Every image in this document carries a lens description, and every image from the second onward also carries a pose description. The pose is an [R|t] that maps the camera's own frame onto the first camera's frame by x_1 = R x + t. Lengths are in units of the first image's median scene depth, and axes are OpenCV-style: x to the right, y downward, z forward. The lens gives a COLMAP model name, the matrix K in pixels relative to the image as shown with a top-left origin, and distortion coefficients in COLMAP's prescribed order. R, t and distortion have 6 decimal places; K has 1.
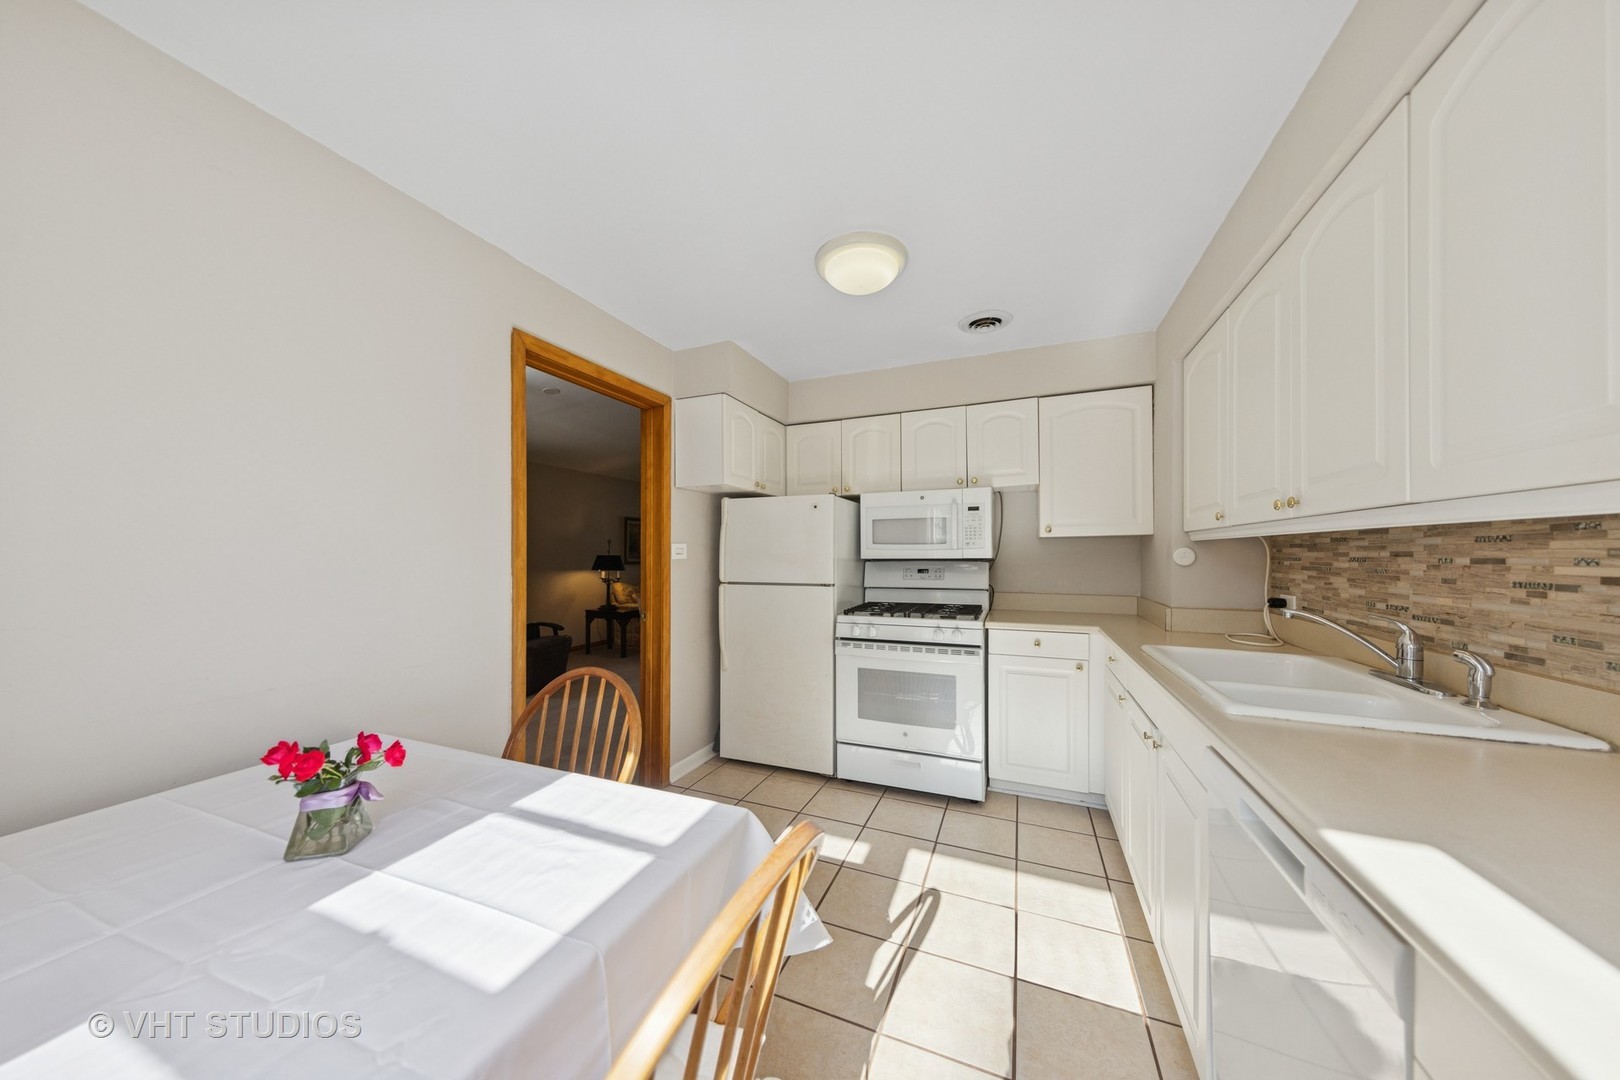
lens RADIAL K [[519.7, 0, 809.3], [0, 519.7, 545.4], [0, 0, 1]] dist [0.000503, 0.000022]
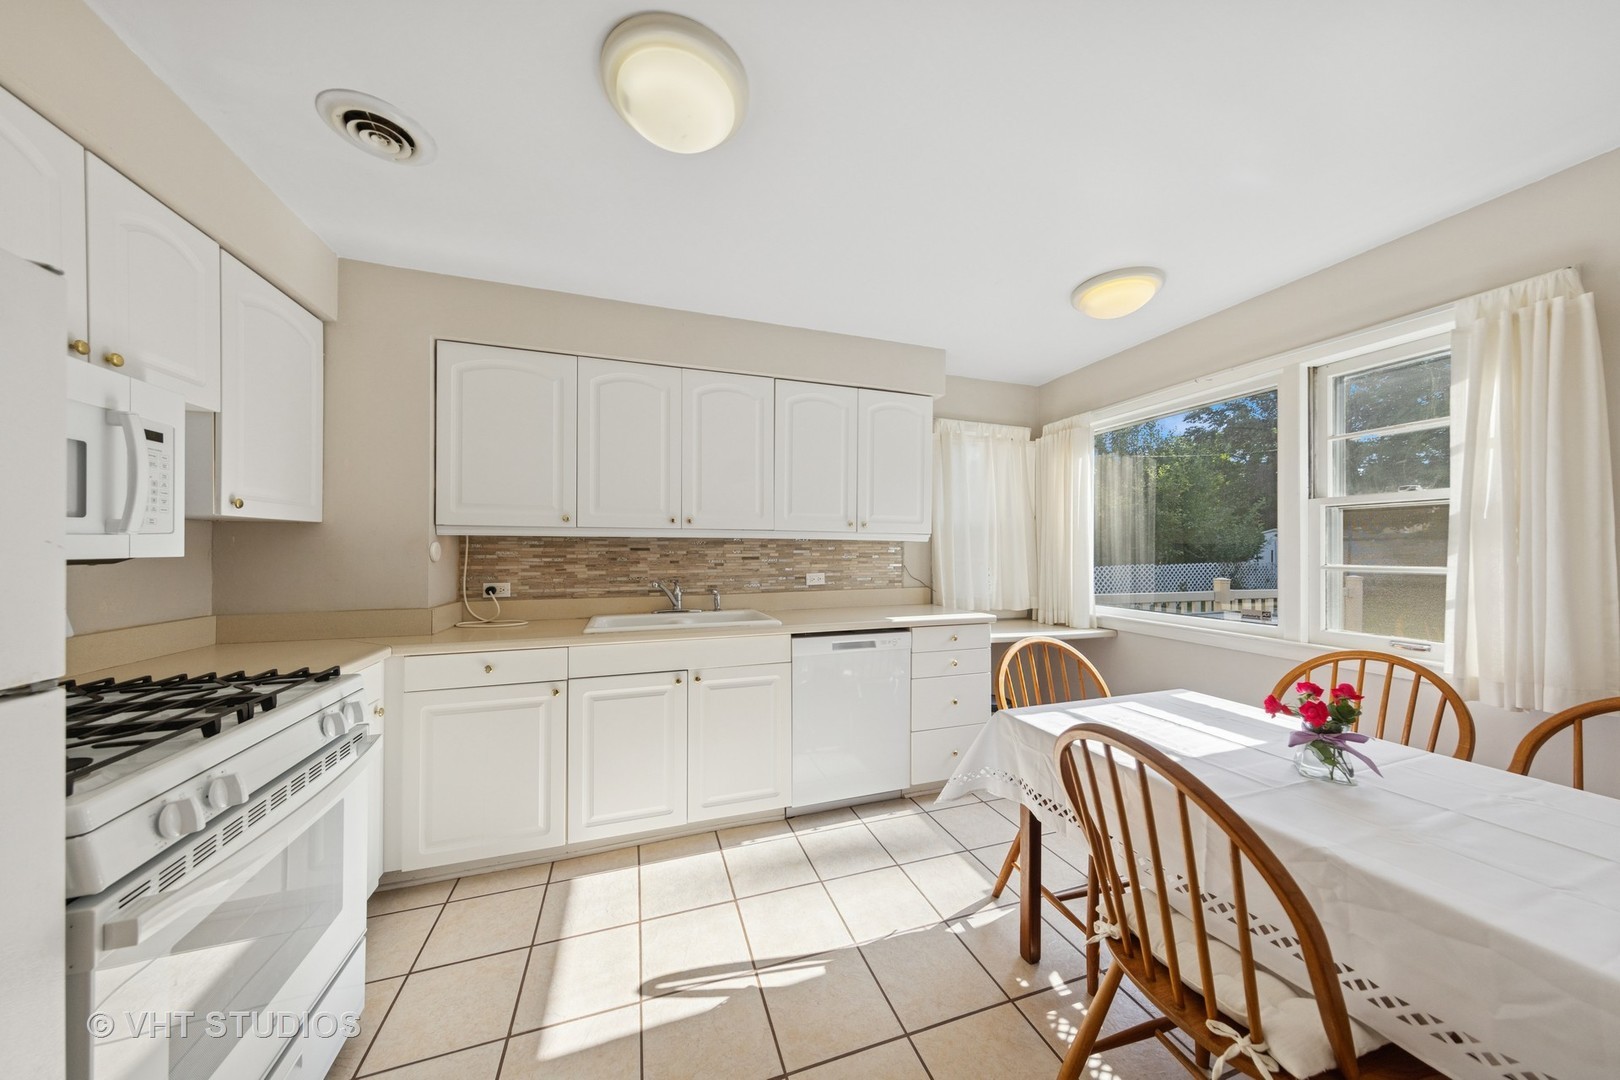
lens RADIAL K [[519.7, 0, 813.2], [0, 519.7, 552.2], [0, 0, 1]] dist [0.000503, 0.000022]
pose [[-0.655409, -0.001799, 0.755272, -0.550197], [-0.011737, 0.999901, -0.007803, 0.029174], [-0.755183, -0.013979, -0.655365, 1.454666]]
